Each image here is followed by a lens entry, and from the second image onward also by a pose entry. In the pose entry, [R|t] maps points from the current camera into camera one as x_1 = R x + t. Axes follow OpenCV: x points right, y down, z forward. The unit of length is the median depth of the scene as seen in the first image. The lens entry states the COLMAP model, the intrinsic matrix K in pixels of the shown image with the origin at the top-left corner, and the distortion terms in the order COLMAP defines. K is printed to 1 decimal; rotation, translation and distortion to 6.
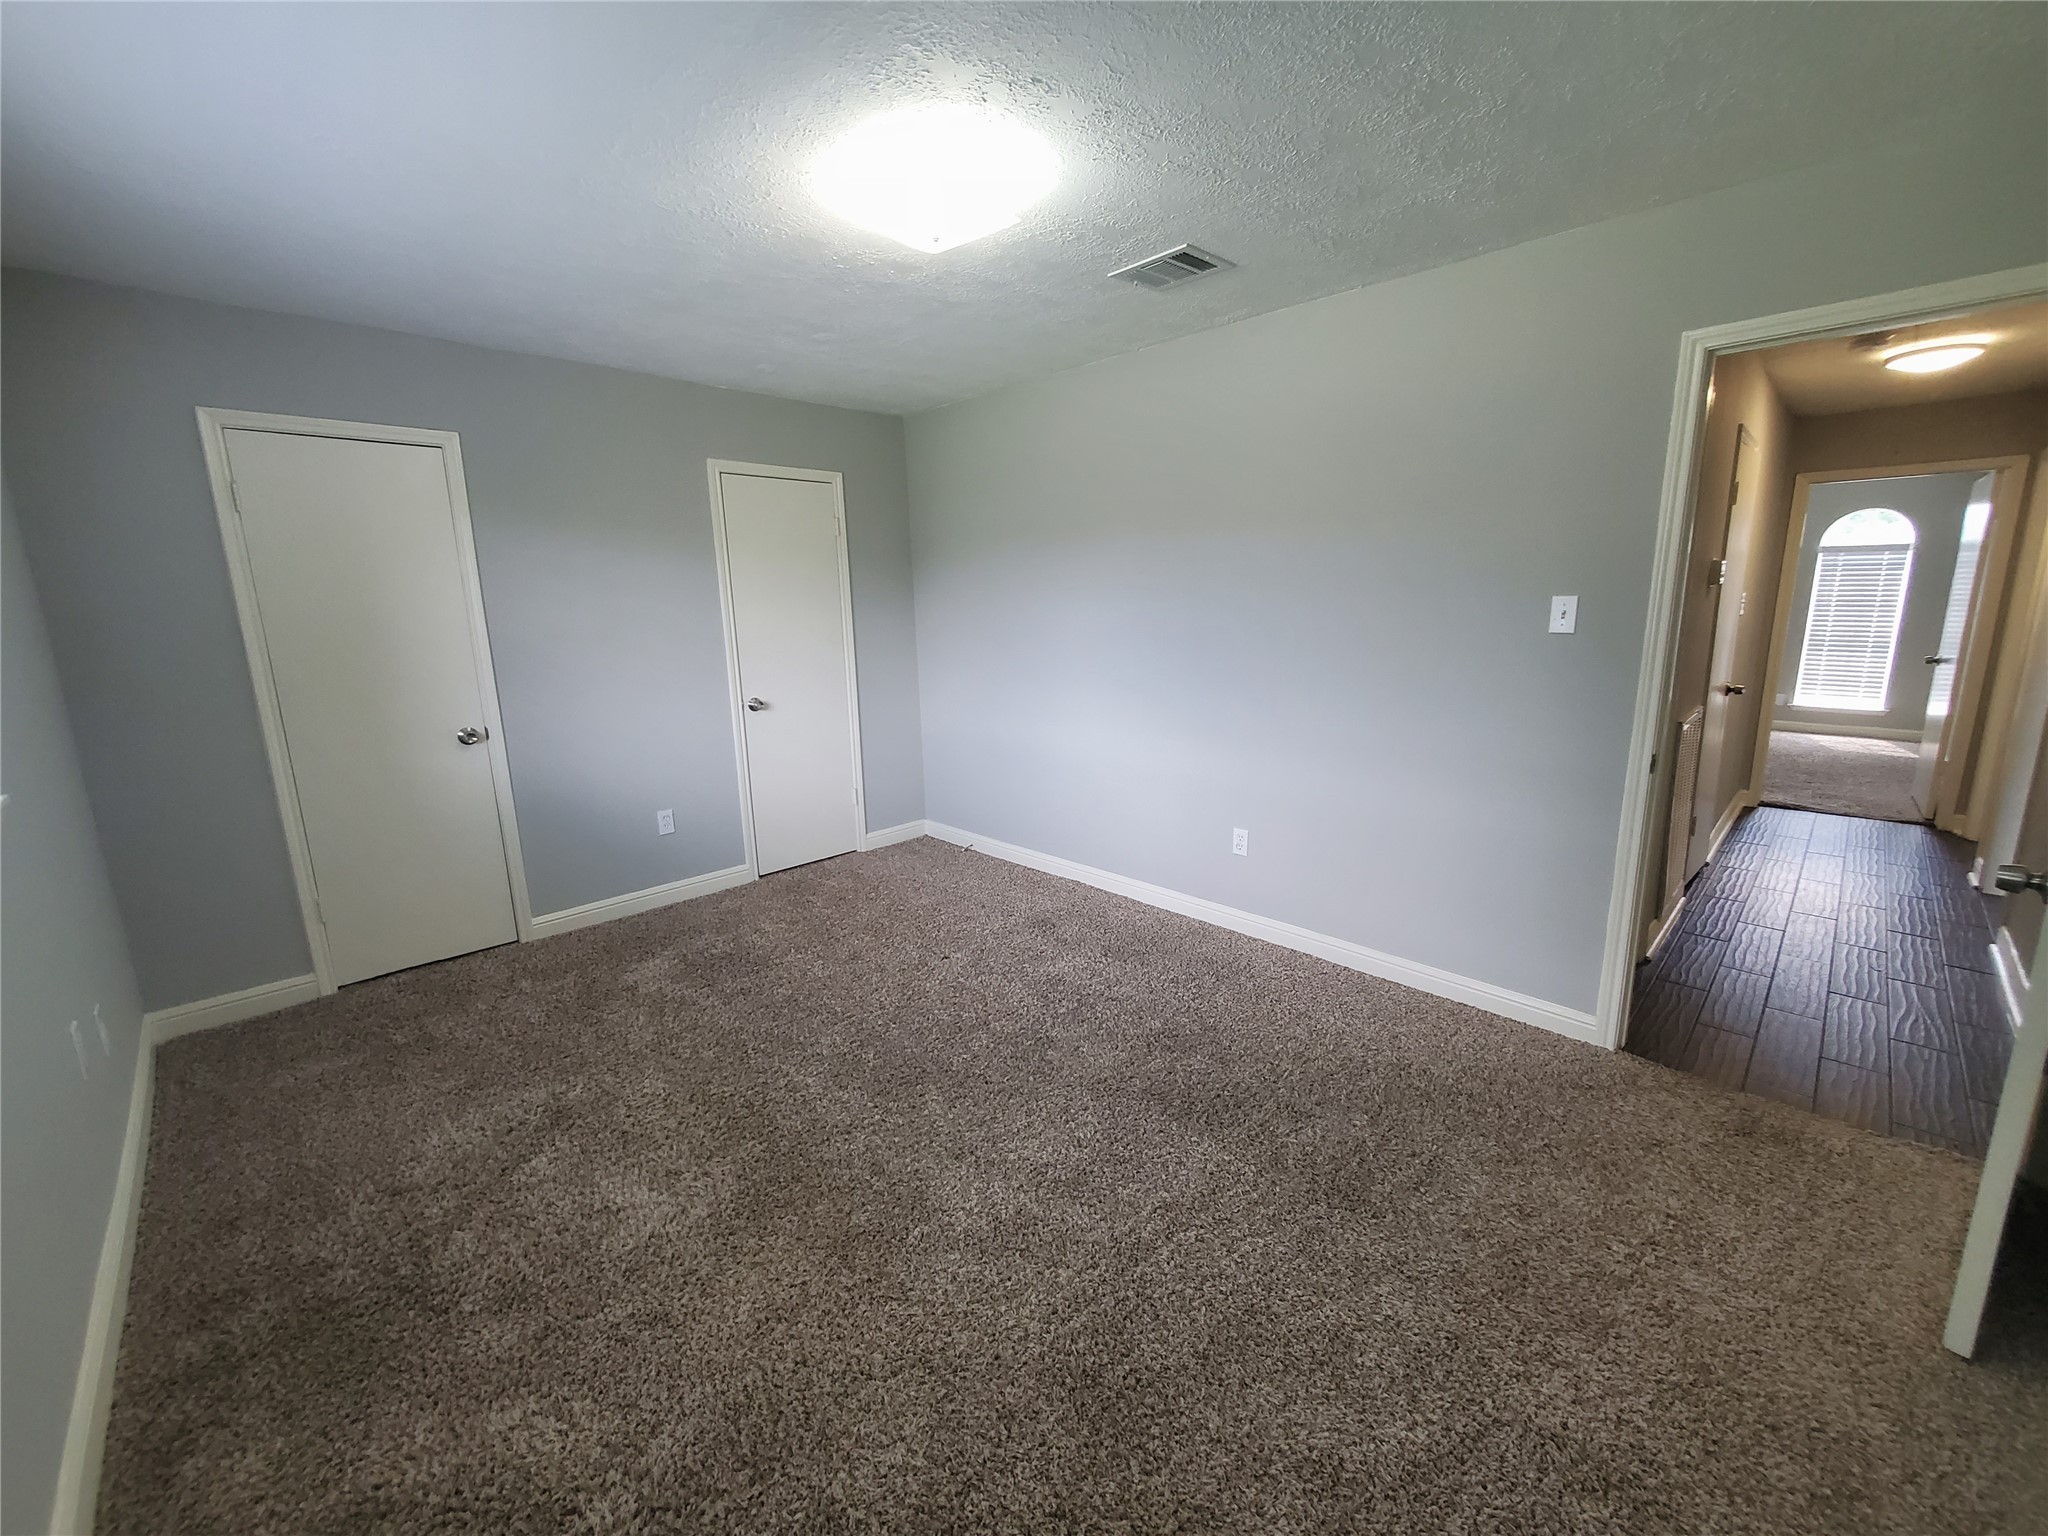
lens RADIAL K [[826.9, 0, 1024.6], [0, 826.9, 763.1], [0, 0, 1]] dist [-0.003210, -0.000829]
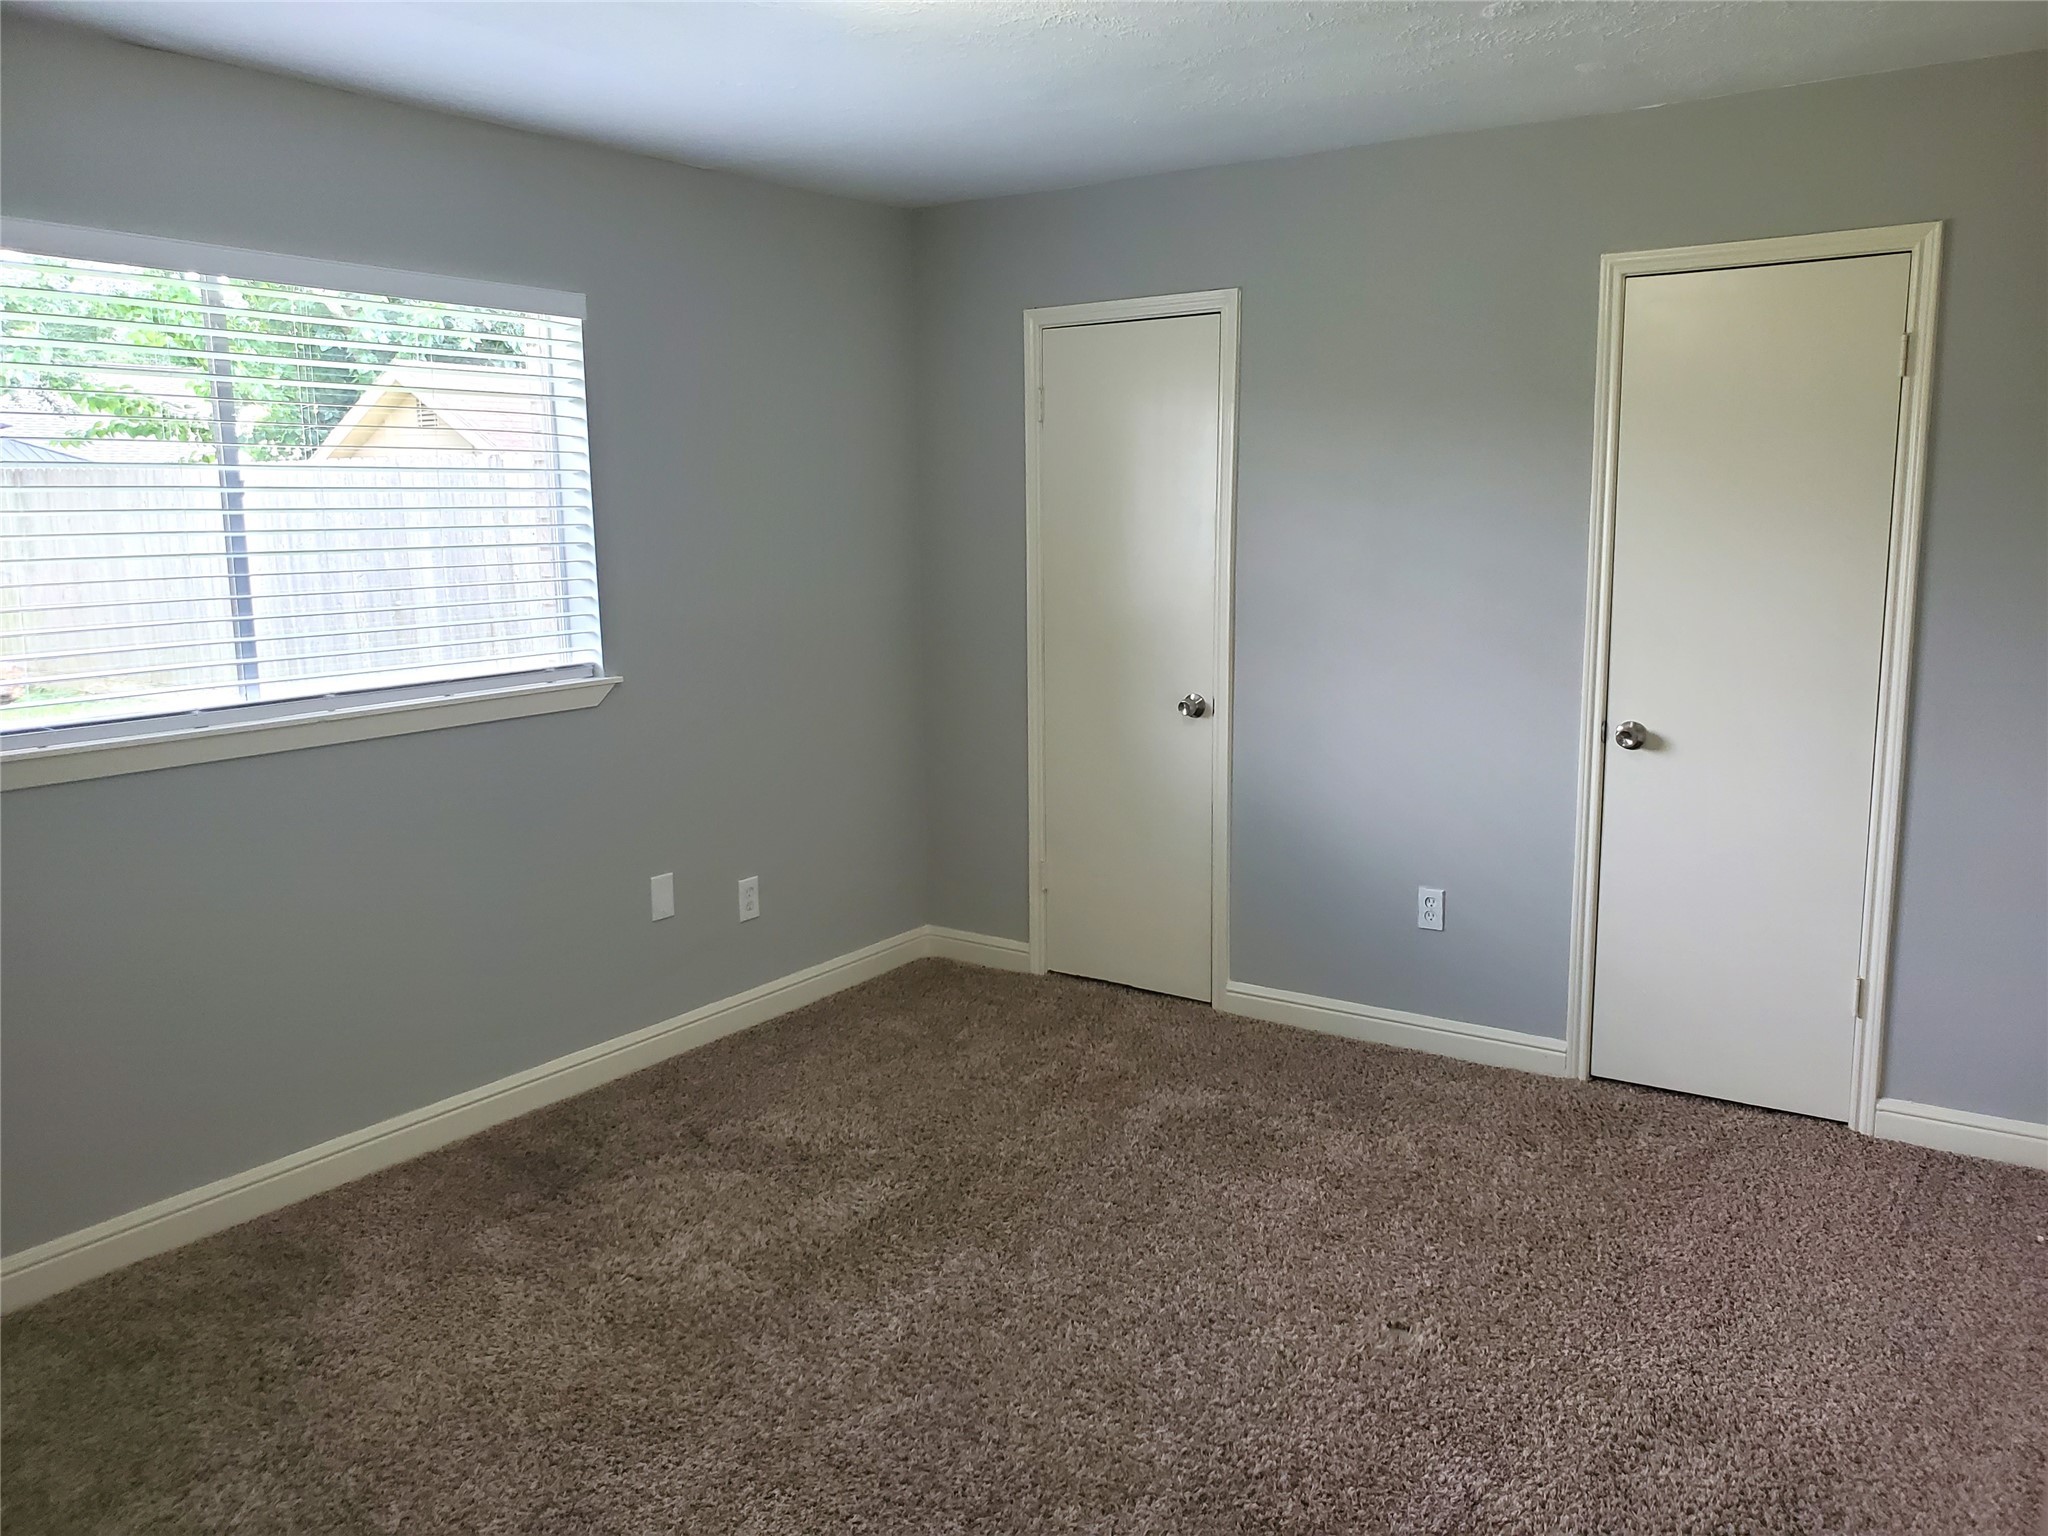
lens RADIAL K [[1603.0, 0, 1019.6], [0, 1603.0, 772.5], [0, 0, 1]] dist [0.021715, -0.009242]
pose [[0.174192, 0.184753, -0.967225, 0.675709], [-0.182232, 0.971323, 0.152717, -0.162488], [0.967703, 0.149657, 0.202865, 0.566051]]
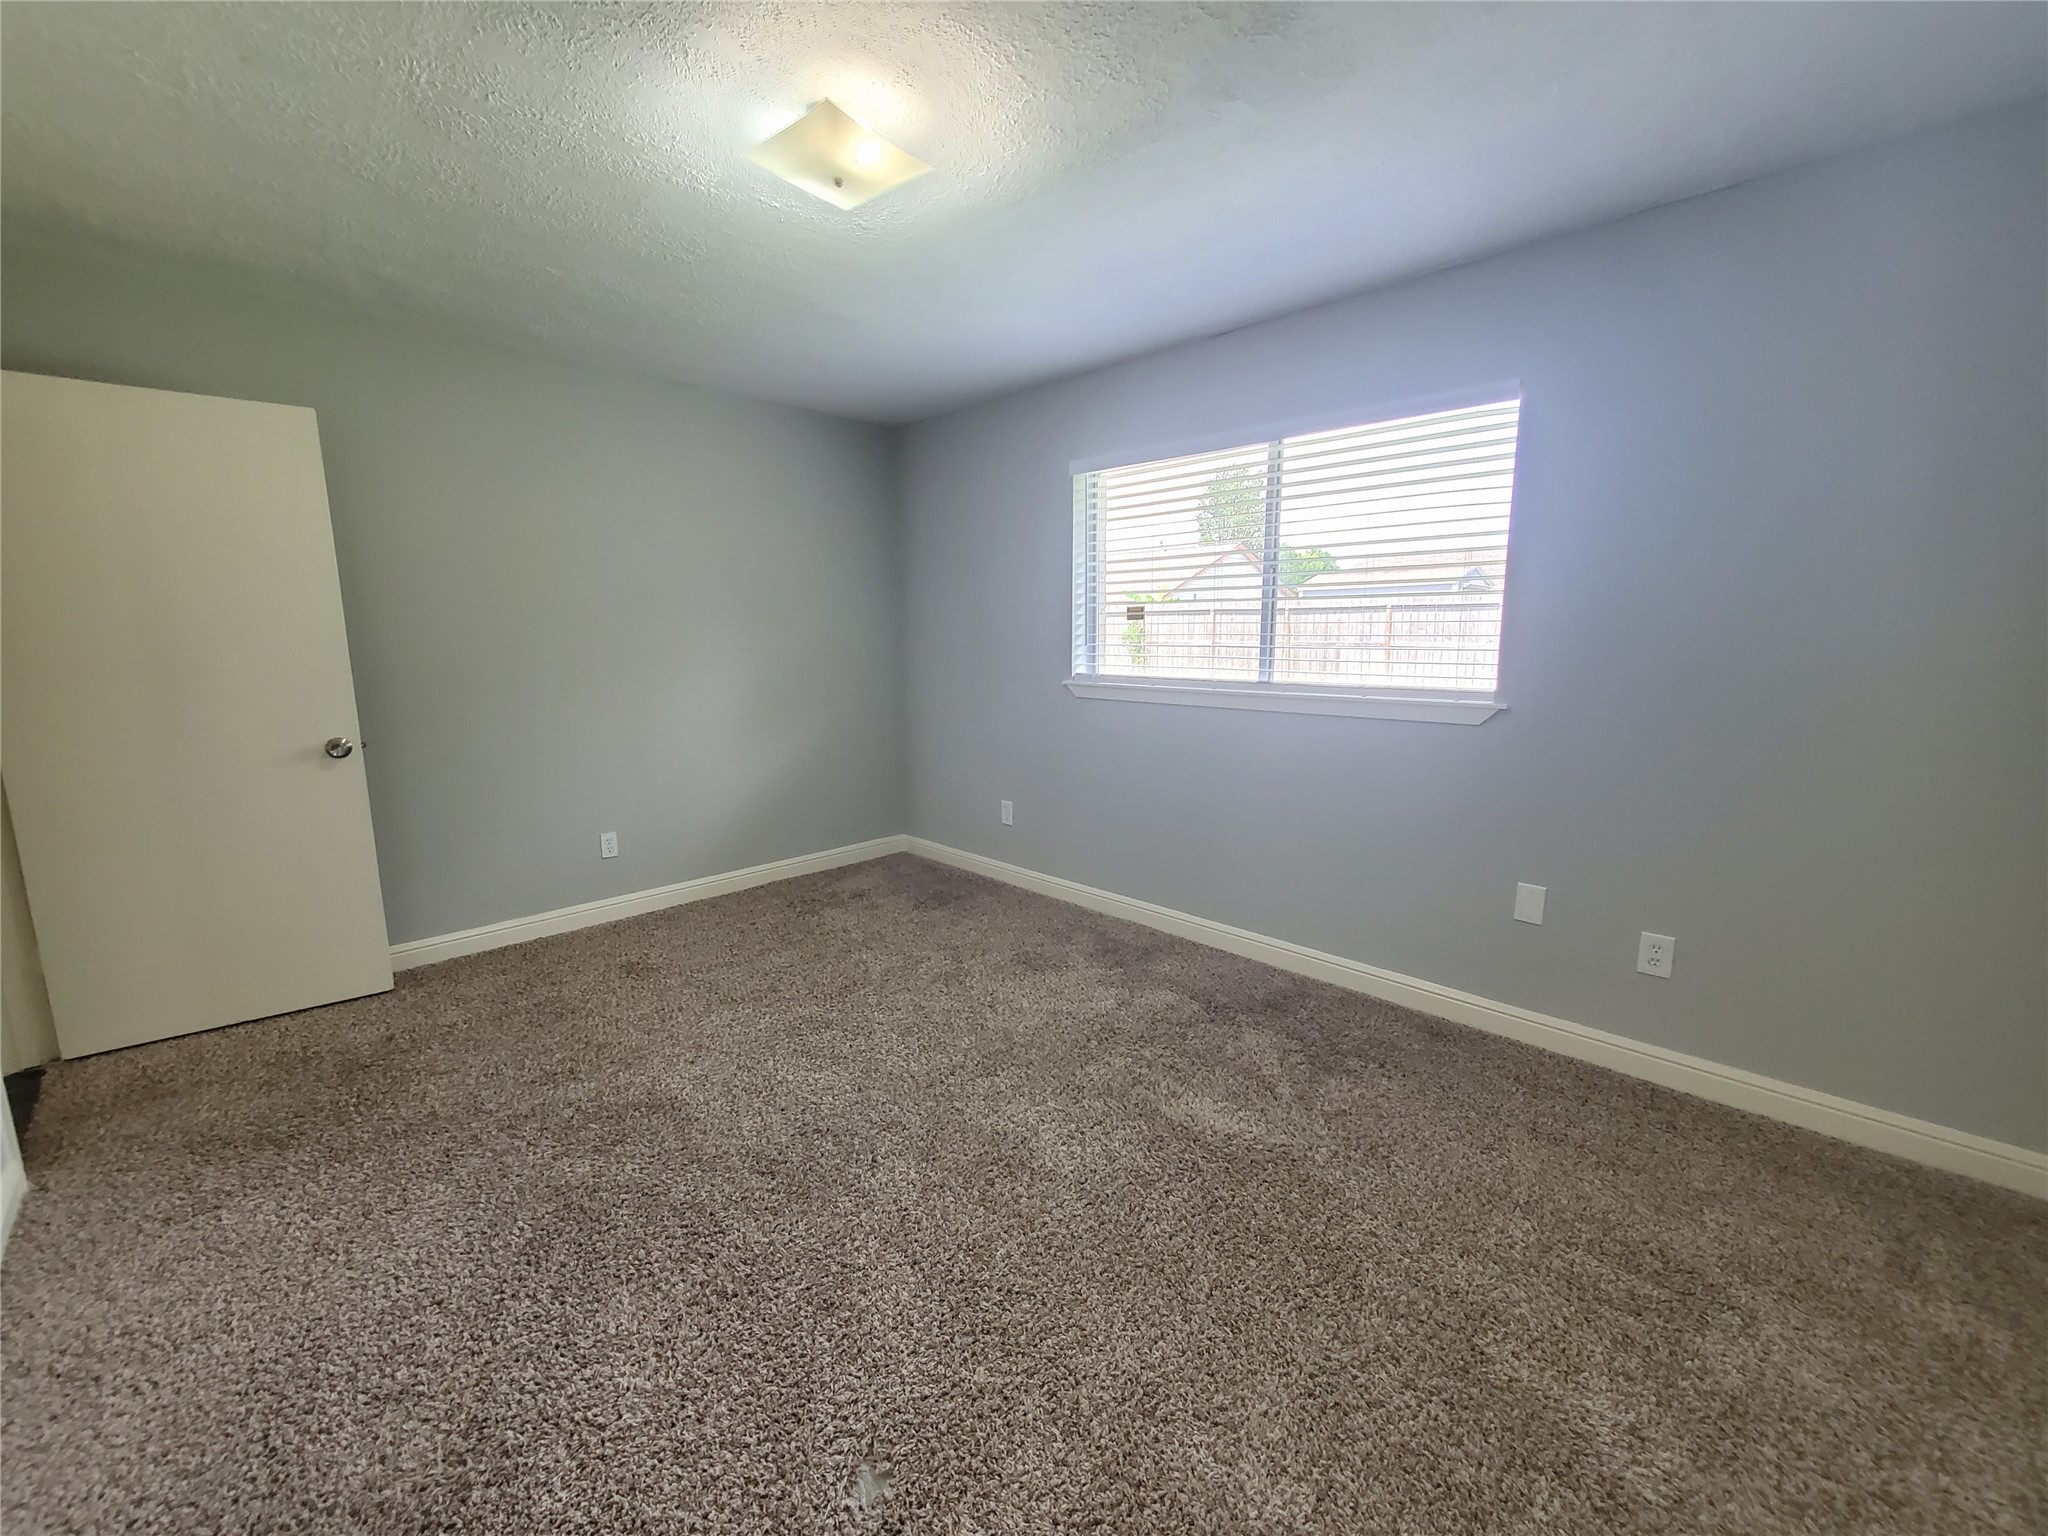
lens RADIAL K [[826.9, 0, 1020.0], [0, 826.9, 759.3], [0, 0, 1]] dist [-0.003210, -0.000829]
pose [[-0.999632, 0.027113, -0.001103, -0.176376], [0.025003, 0.936082, 0.350892, -0.219677], [0.010546, 0.350735, -0.936415, 1.252851]]
